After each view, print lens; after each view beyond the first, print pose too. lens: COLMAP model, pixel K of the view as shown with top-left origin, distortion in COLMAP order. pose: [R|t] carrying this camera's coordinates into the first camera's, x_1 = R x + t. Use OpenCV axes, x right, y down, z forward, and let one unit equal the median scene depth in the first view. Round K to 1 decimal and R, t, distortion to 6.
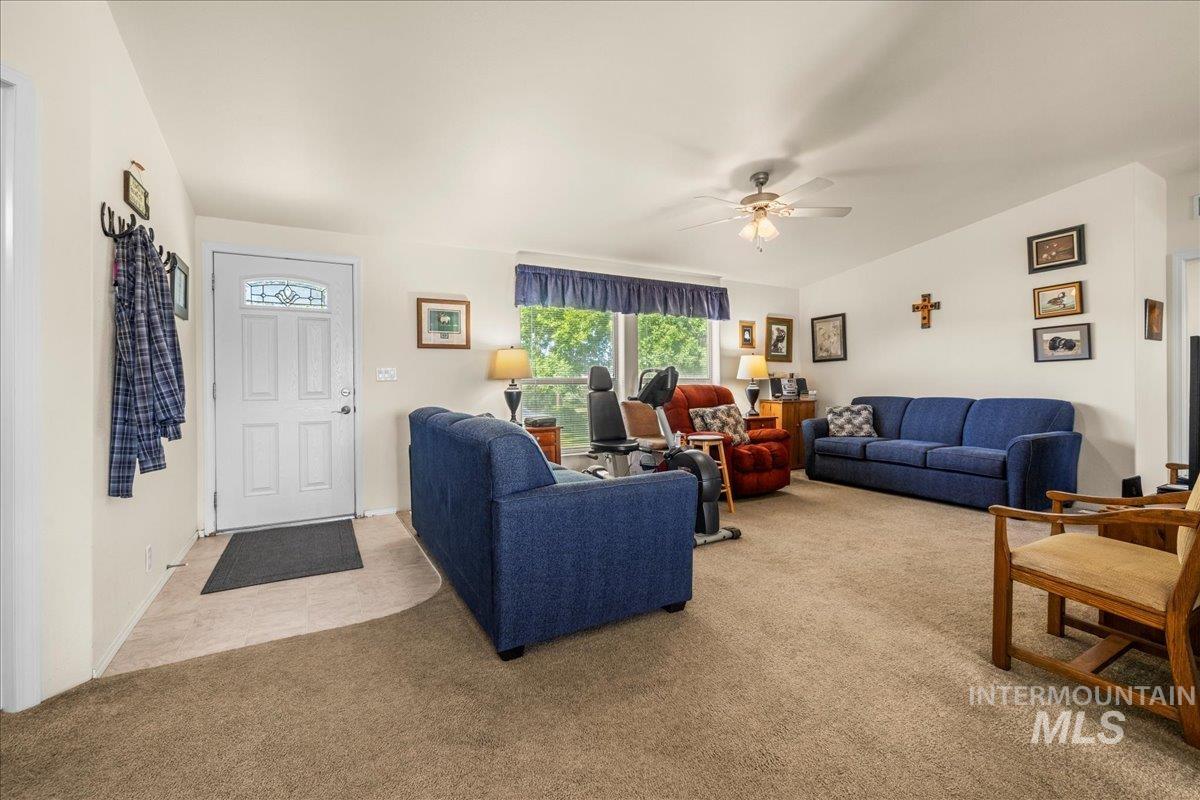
lens RADIAL K [[509.0, 0, 596.1], [0, 509.0, 381.9], [0, 0, 1]] dist [-0.000418, 0.000167]
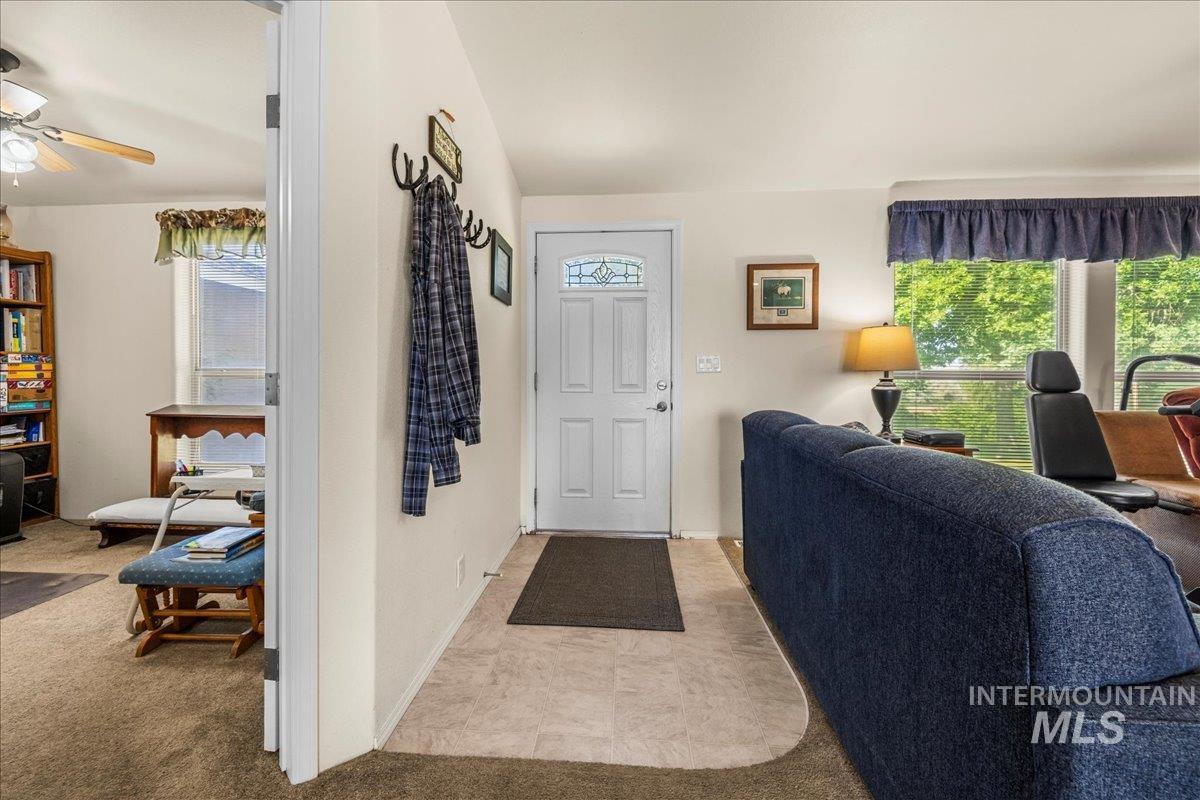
lens RADIAL K [[509.0, 0, 596.2], [0, 509.0, 380.1], [0, 0, 1]] dist [-0.000418, 0.000167]
pose [[0.839804, 0.018022, -0.542591, -0.172825], [-0.010615, 0.999803, 0.016778, -0.001520], [0.542786, -0.008331, 0.839830, 0.320677]]
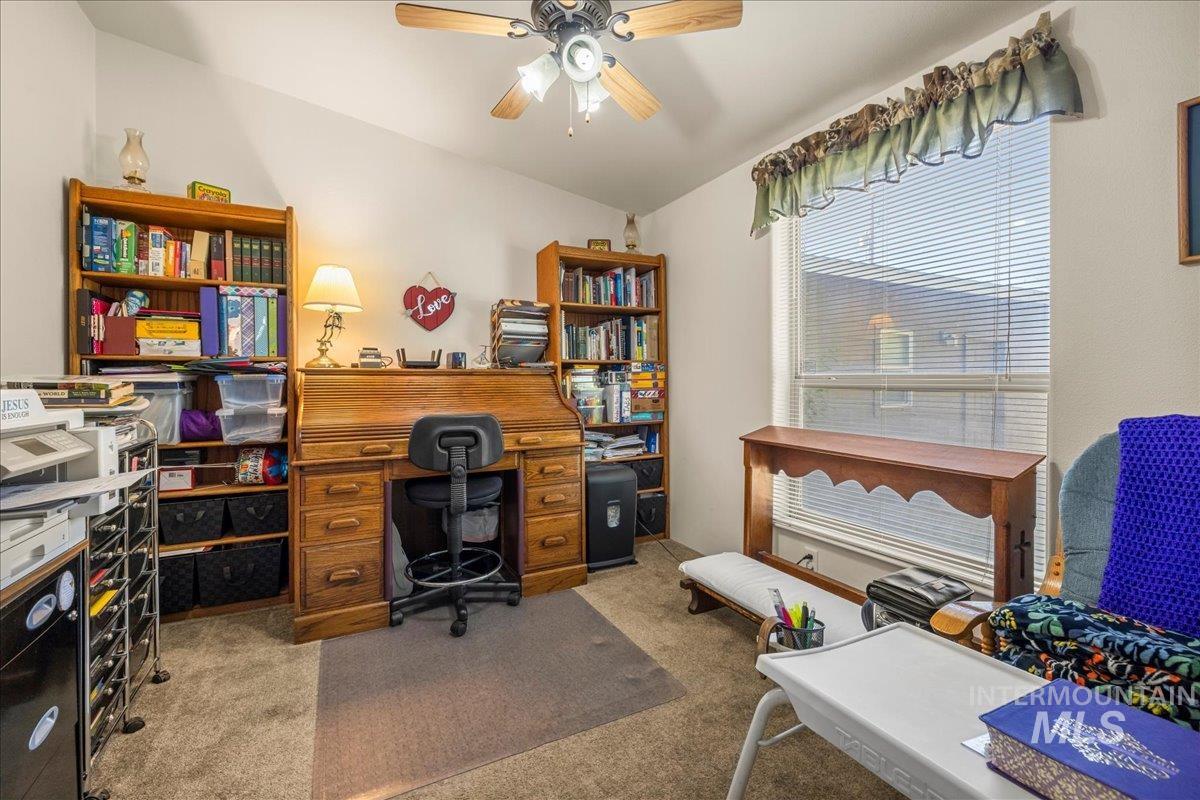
lens RADIAL K [[509.0, 0, 591.0], [0, 509.0, 380.1], [0, 0, 1]] dist [-0.000418, 0.000167]
pose [[-0.038612, 0.010979, -0.999194, -0.754925], [0.001202, 0.999939, 0.010941, -0.001284], [0.999254, -0.000779, -0.038623, 0.507359]]
